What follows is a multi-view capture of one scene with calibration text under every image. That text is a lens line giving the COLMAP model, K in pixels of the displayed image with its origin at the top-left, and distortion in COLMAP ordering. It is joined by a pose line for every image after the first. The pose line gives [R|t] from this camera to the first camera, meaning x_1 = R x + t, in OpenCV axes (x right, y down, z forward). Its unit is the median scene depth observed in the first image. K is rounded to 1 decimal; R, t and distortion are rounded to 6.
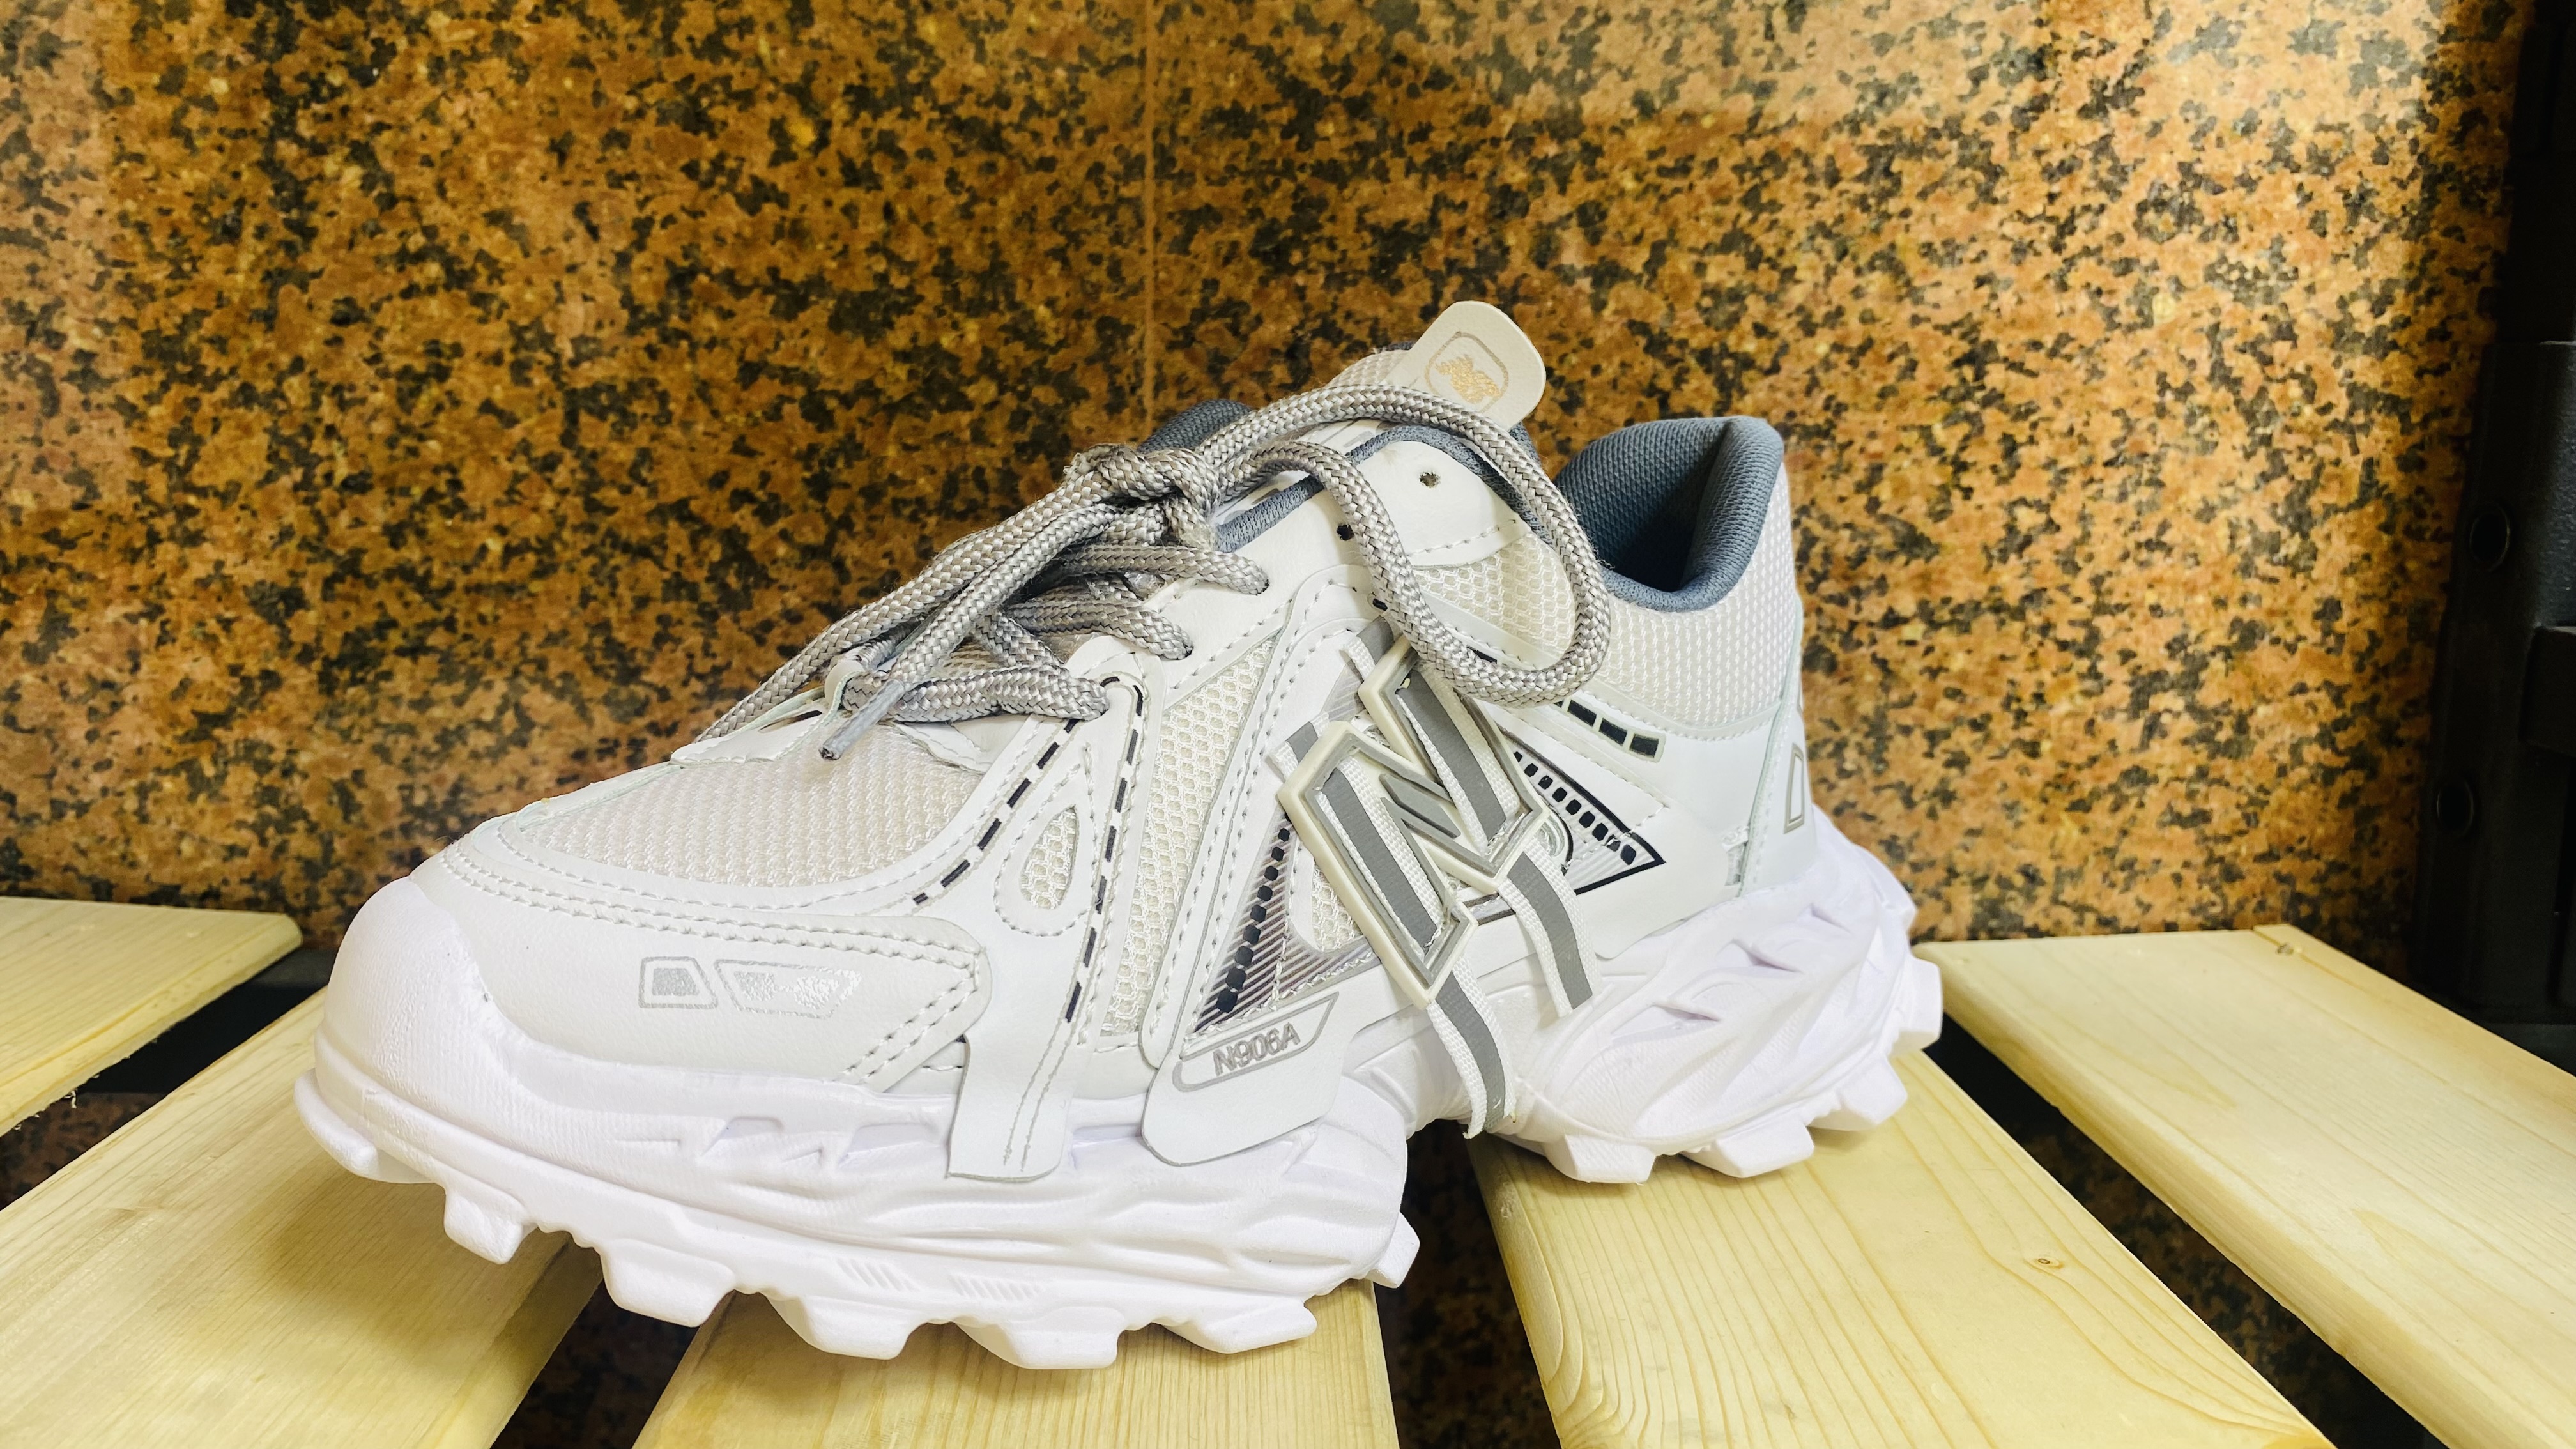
lens RADIAL K [[1949.5, 0, 1243.9], [0, 1949.5, 713.3], [0, 0, 1]] dist [-0.005001, -0.012813]
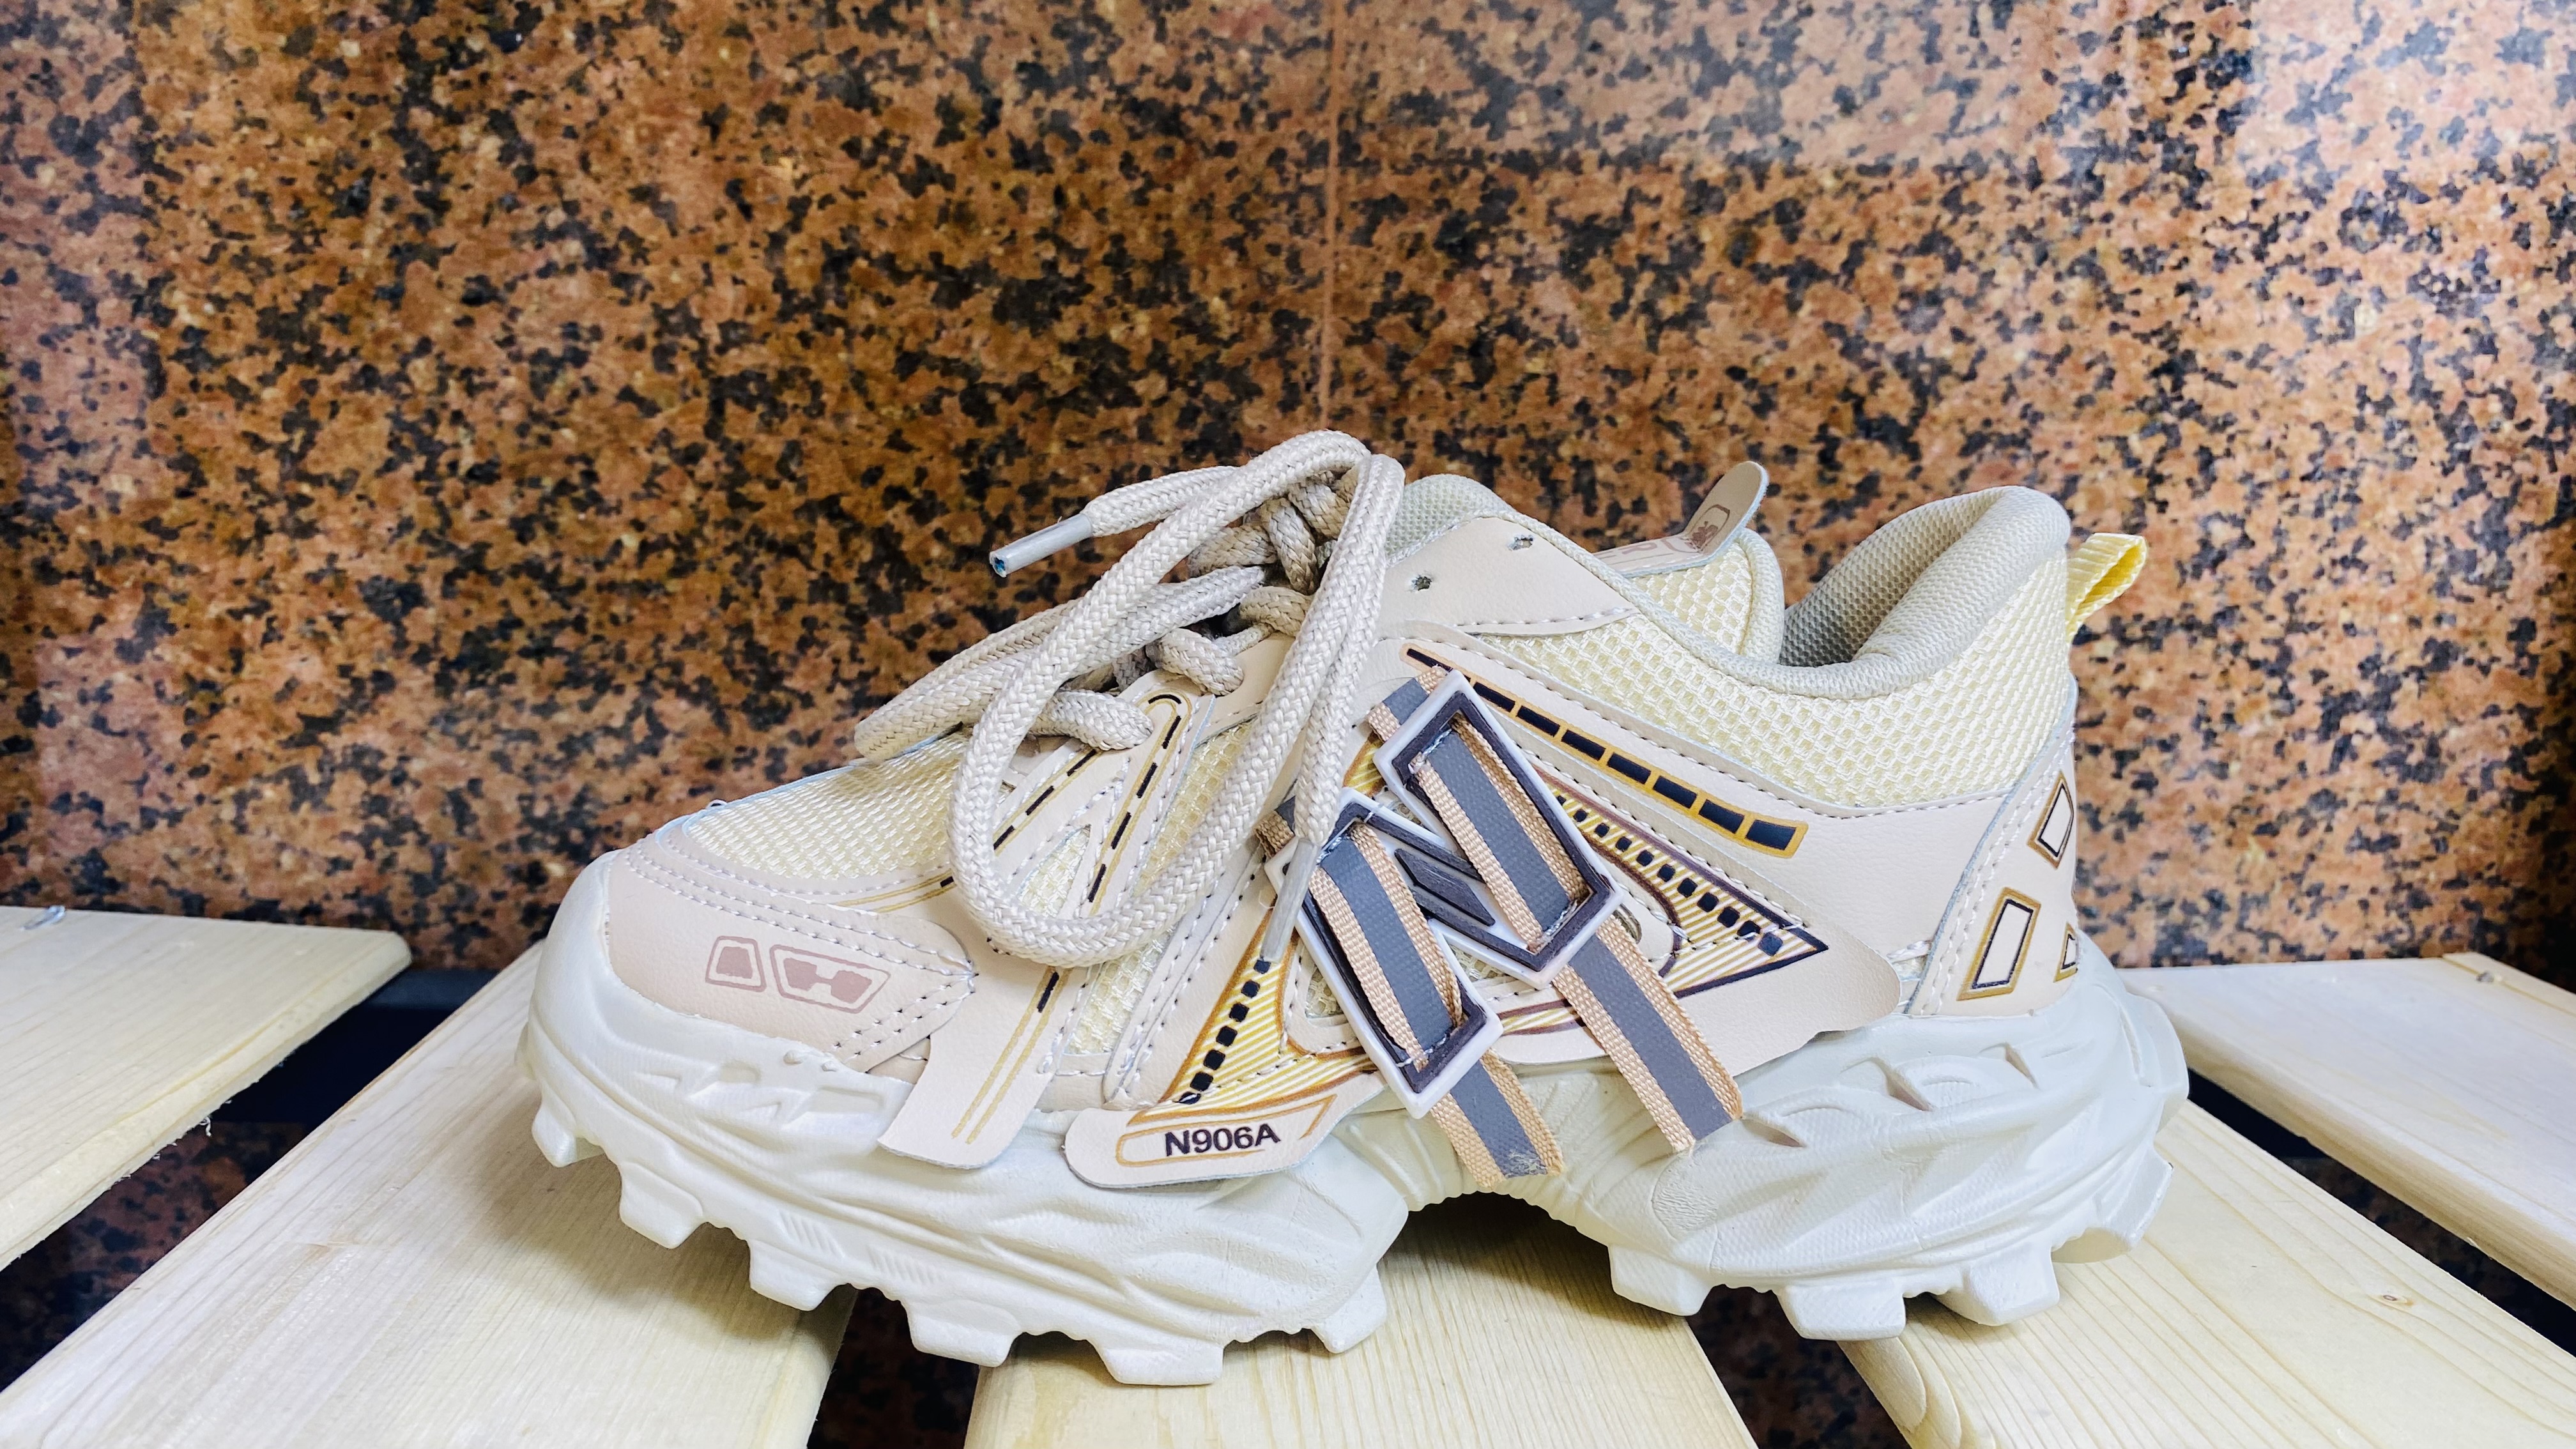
lens RADIAL K [[1949.5, 0, 1252.8], [0, 1949.5, 722.6], [0, 0, 1]] dist [-0.005001, -0.012813]
pose [[0.999390, 0.009135, 0.033697, -0.116035], [-0.008596, 0.999833, -0.016126, 0.014628], [-0.033839, 0.015826, 0.999302, 0.047820]]
